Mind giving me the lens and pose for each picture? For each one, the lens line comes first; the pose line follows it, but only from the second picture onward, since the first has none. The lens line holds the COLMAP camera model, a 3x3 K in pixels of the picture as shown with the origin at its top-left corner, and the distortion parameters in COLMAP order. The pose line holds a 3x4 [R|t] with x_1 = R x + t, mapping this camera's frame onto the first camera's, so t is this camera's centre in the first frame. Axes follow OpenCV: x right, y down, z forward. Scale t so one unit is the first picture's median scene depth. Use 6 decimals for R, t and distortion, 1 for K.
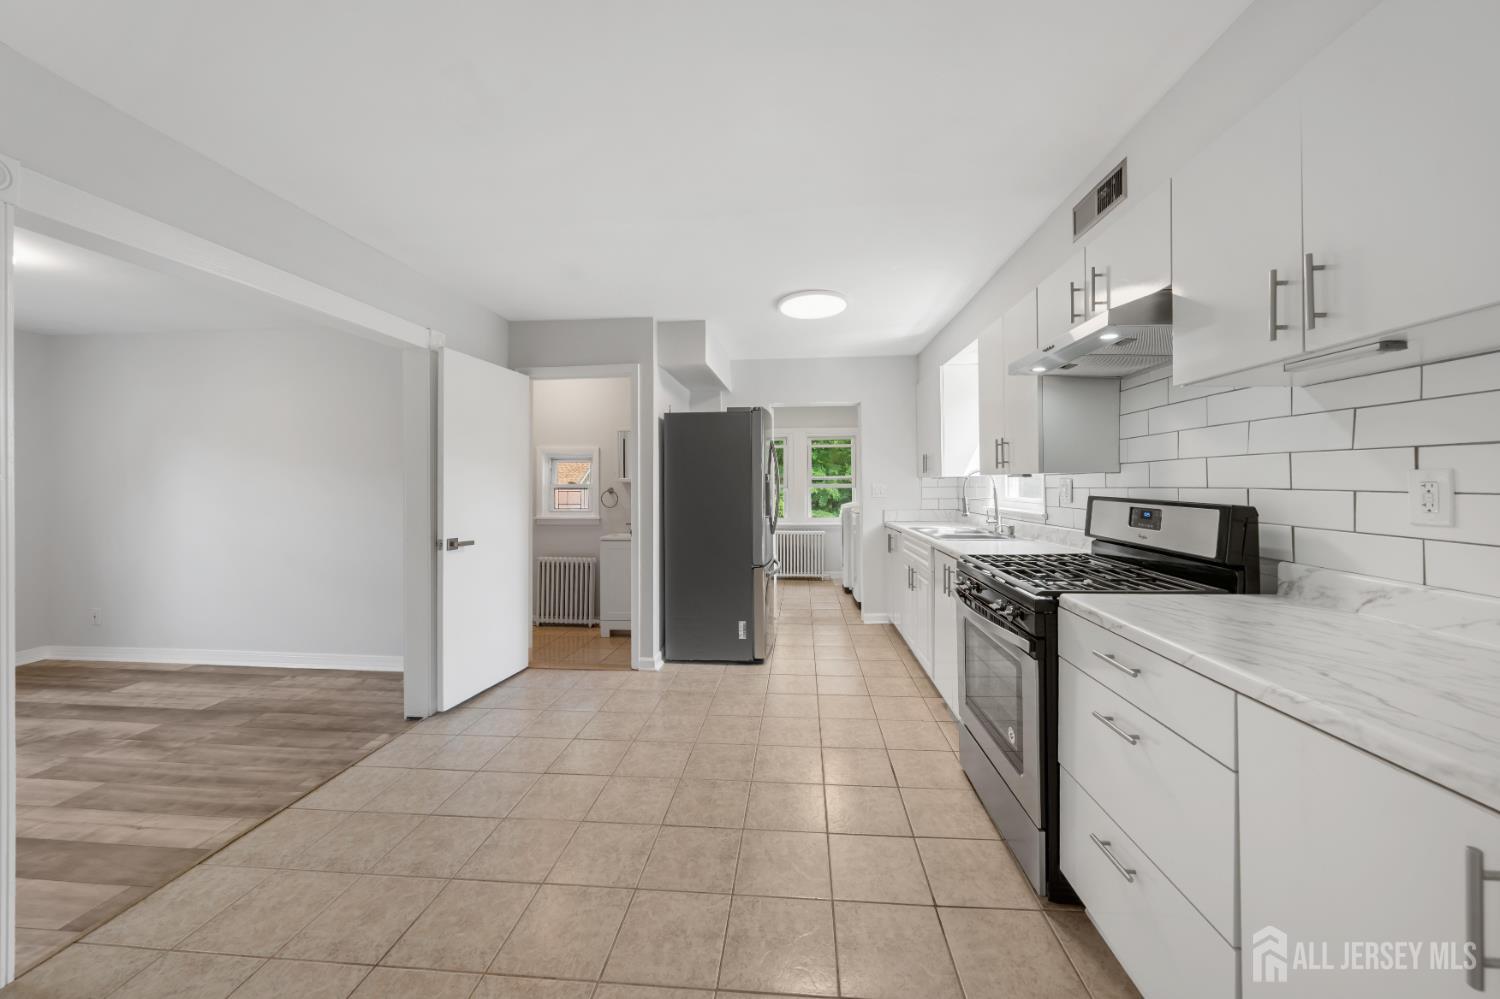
lens RADIAL K [[526.7, 0, 749.1], [0, 526.7, 474.4], [0, 0, 1]] dist [-0.000172, 0.000048]
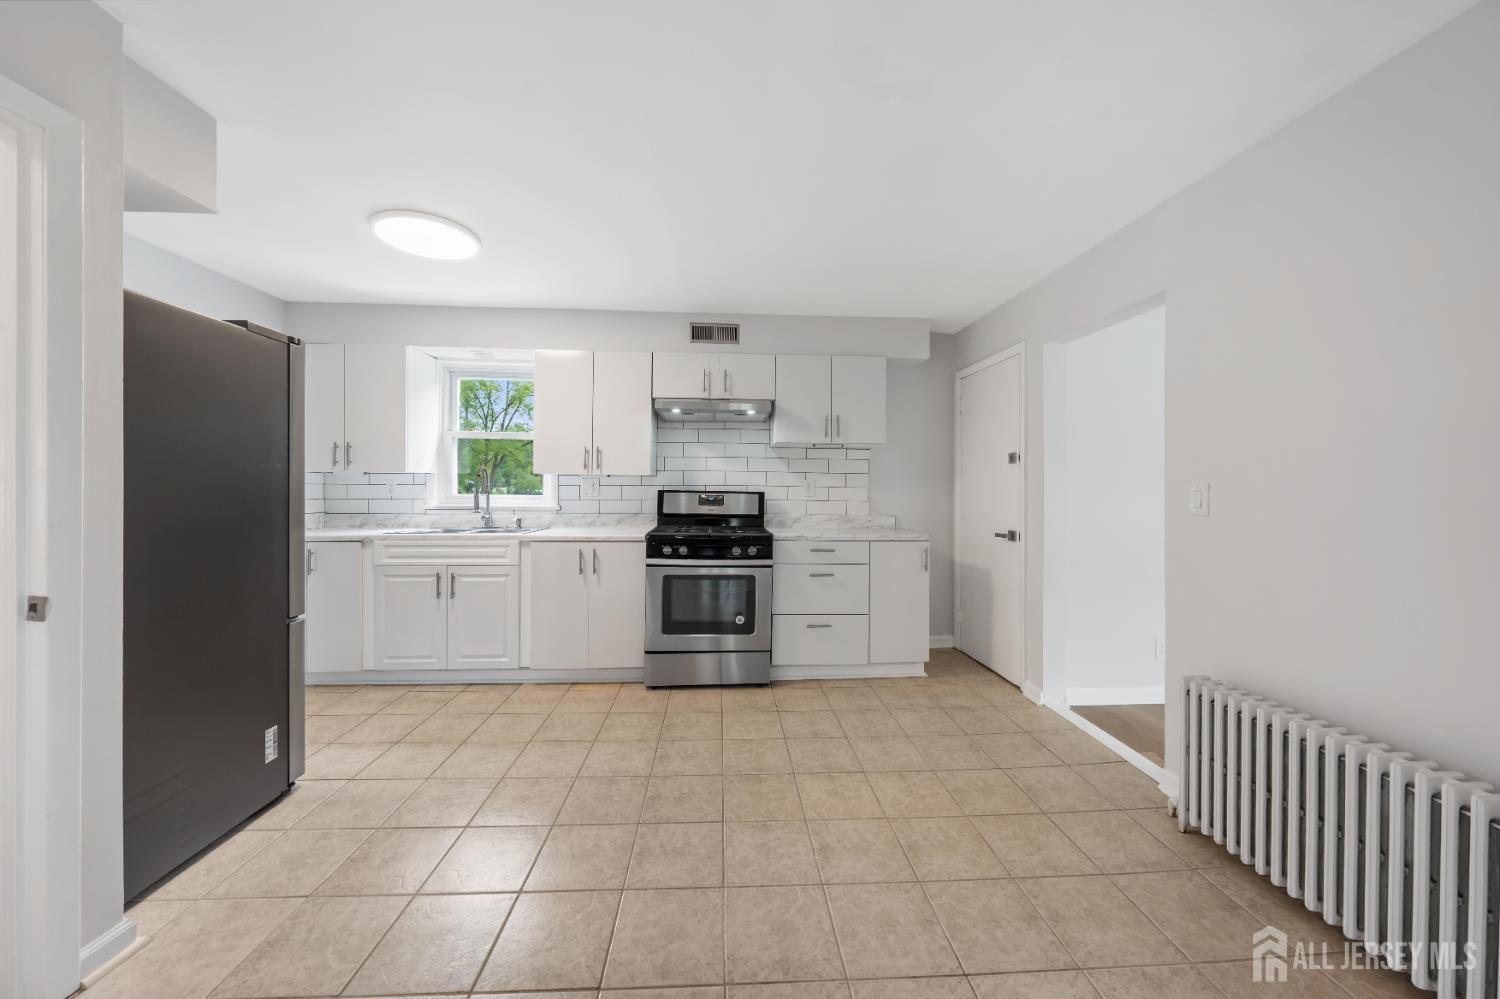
lens RADIAL K [[513.7, 0, 746.9], [0, 513.7, 482.2], [0, 0, 1]] dist [-0.000596, -0.000002]
pose [[-0.144314, 0.014356, 0.989428, -1.092679], [-0.020301, 0.999641, -0.017465, 0.042189], [-0.989324, -0.022607, -0.143970, 1.065569]]
